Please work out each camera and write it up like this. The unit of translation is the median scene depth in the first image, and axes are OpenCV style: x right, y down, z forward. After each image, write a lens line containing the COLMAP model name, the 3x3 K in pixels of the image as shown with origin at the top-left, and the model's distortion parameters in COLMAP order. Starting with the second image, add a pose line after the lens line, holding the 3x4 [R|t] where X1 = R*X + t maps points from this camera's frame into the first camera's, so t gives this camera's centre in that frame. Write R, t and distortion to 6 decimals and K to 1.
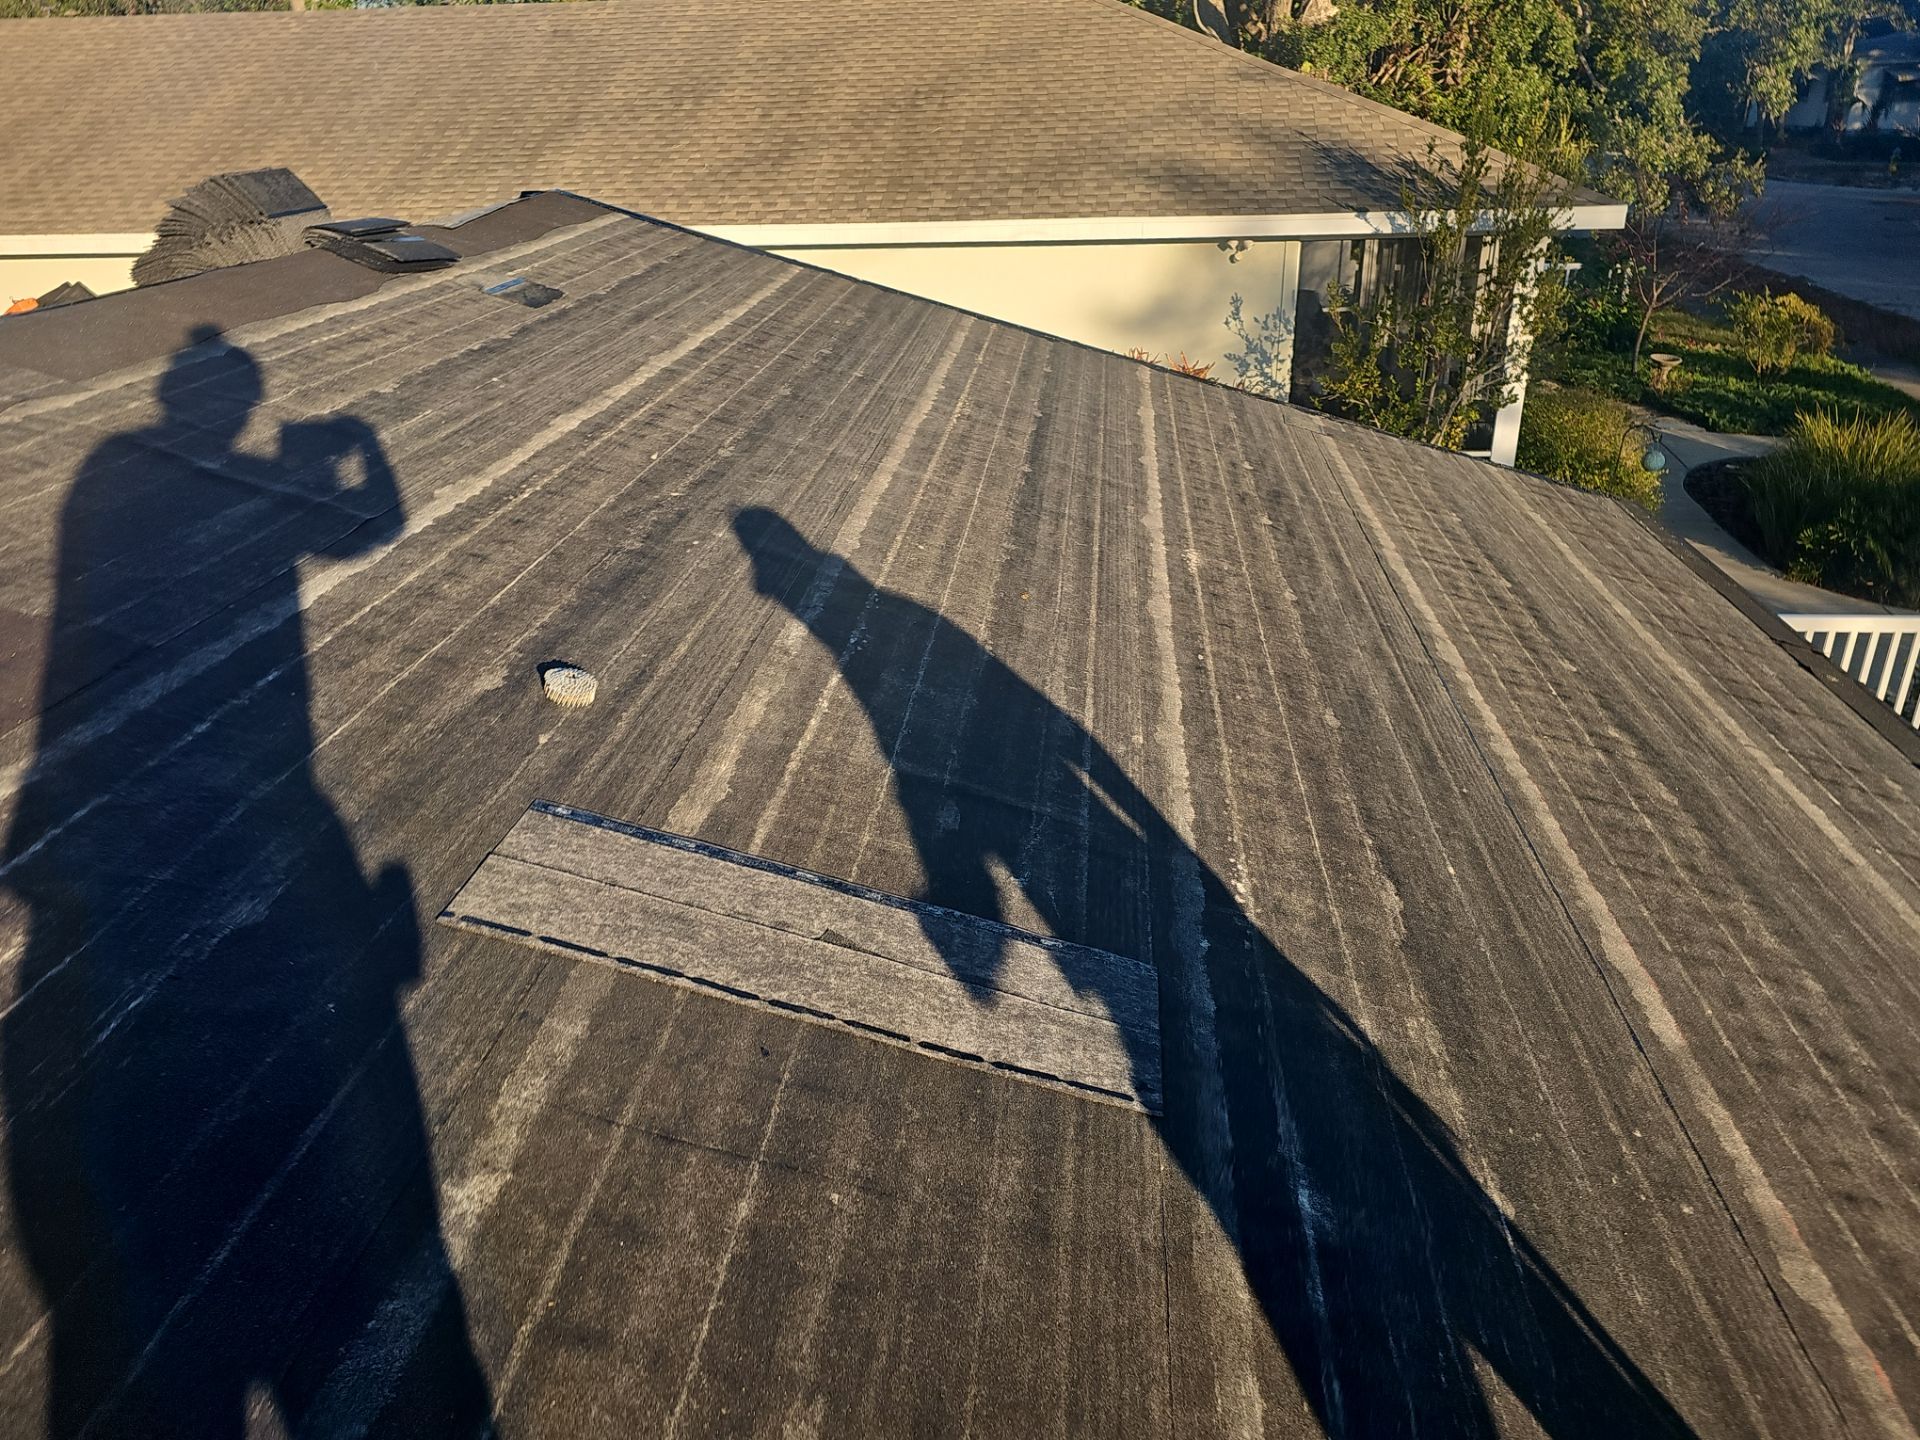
lens RADIAL K [[1411.0, 0, 957.9], [0, 1411.0, 755.0], [0, 0, 1]] dist [0.062524, -0.058379]
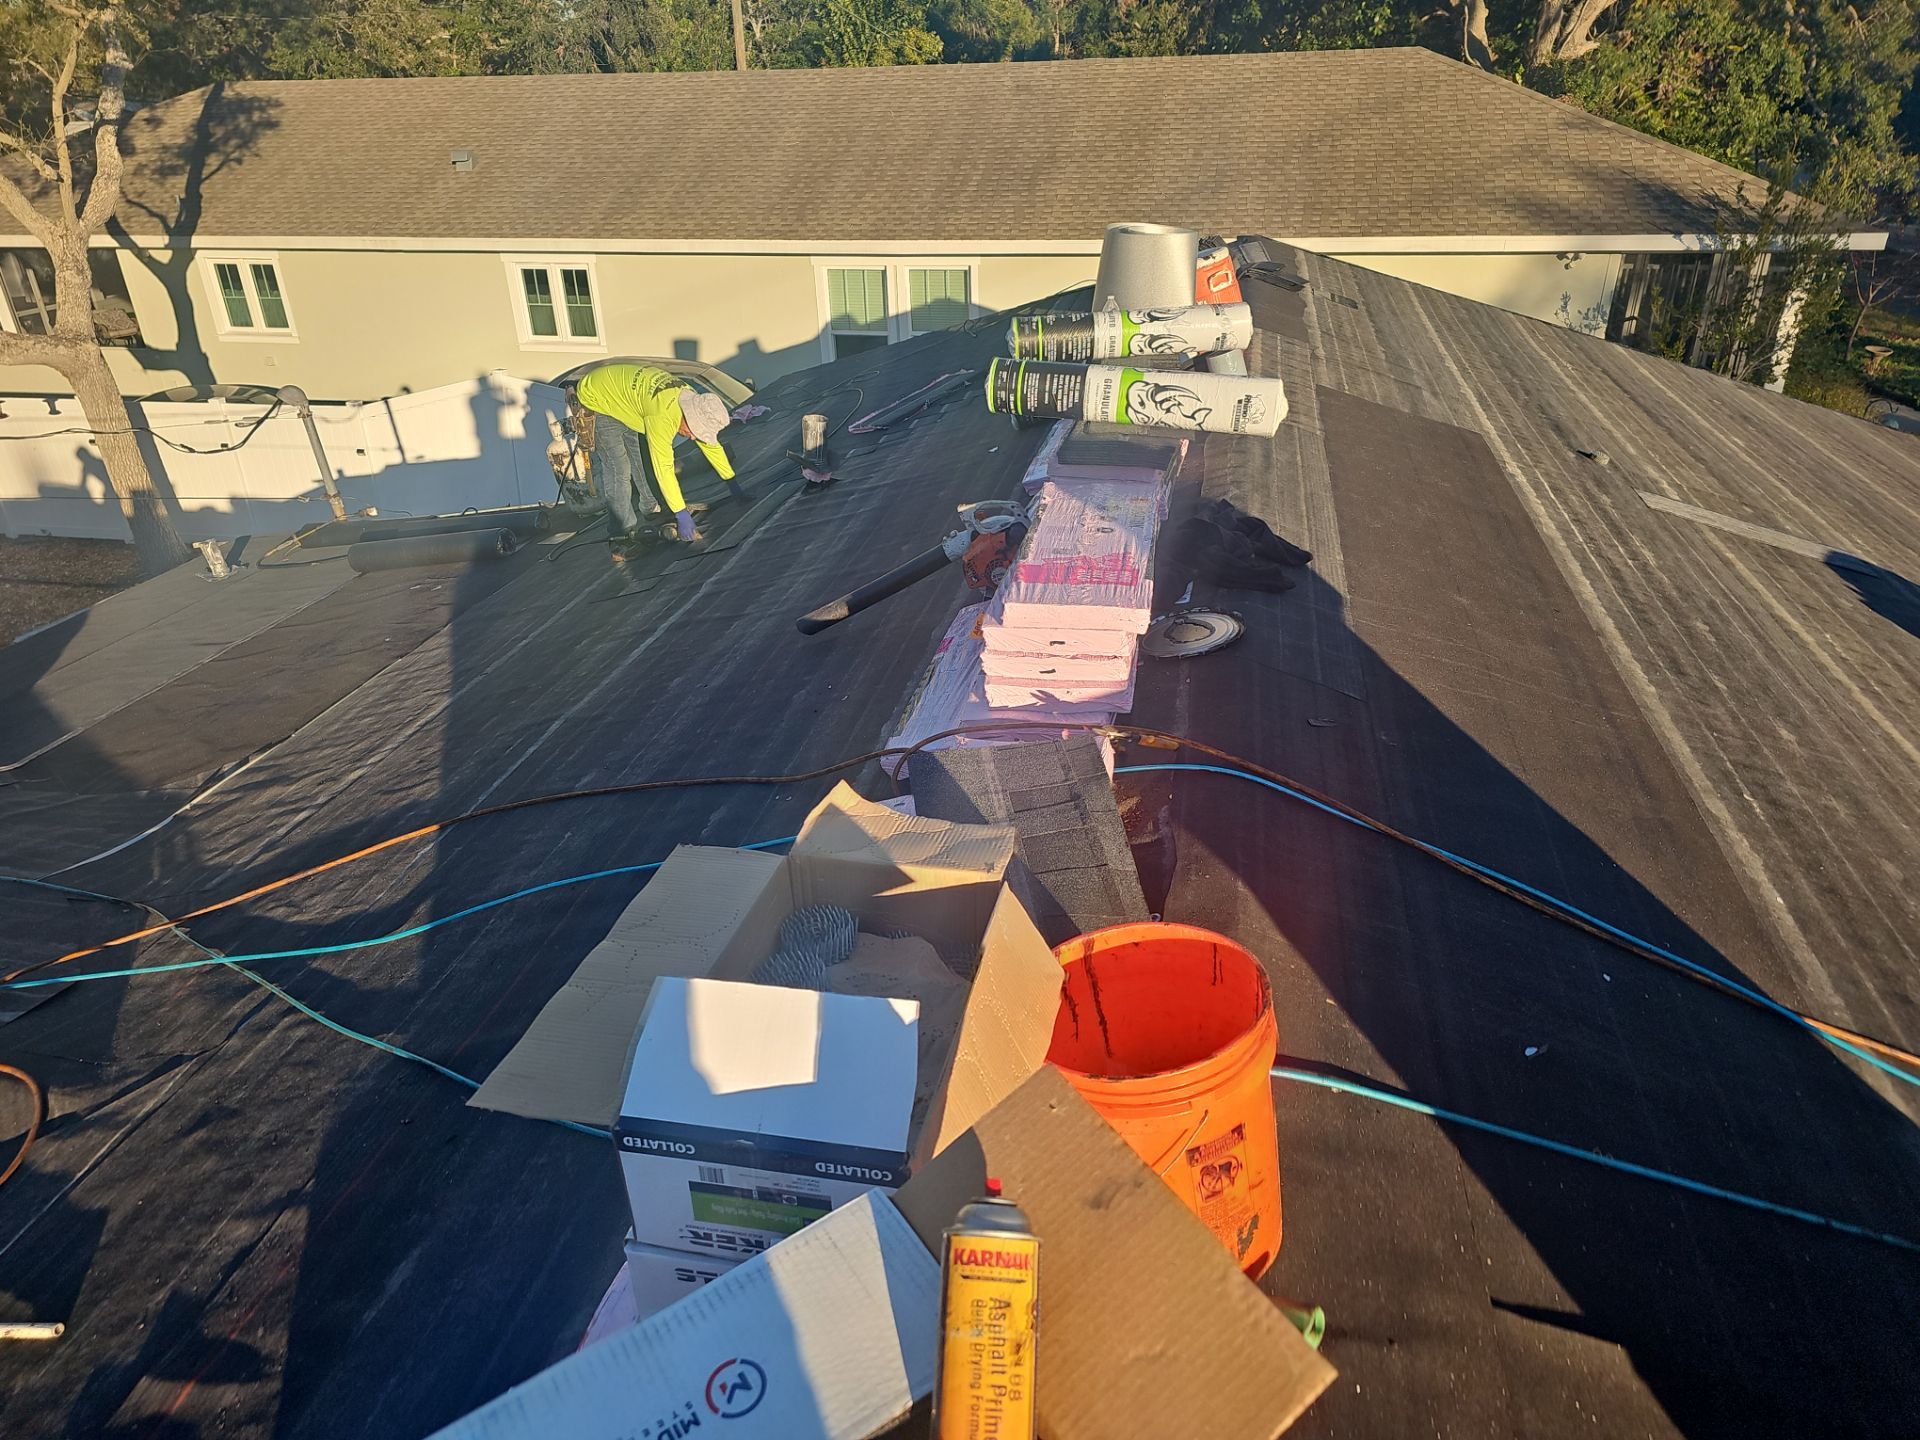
lens RADIAL K [[1297.0, 0, 959.5], [0, 1297.0, 728.9], [0, 0, 1]] dist [0.051403, -0.040469]
pose [[0.992852, 0.054841, -0.106006, -0.202904], [-0.052586, 0.998329, 0.023954, 0.080444], [0.107142, -0.018208, 0.994077, -0.277232]]
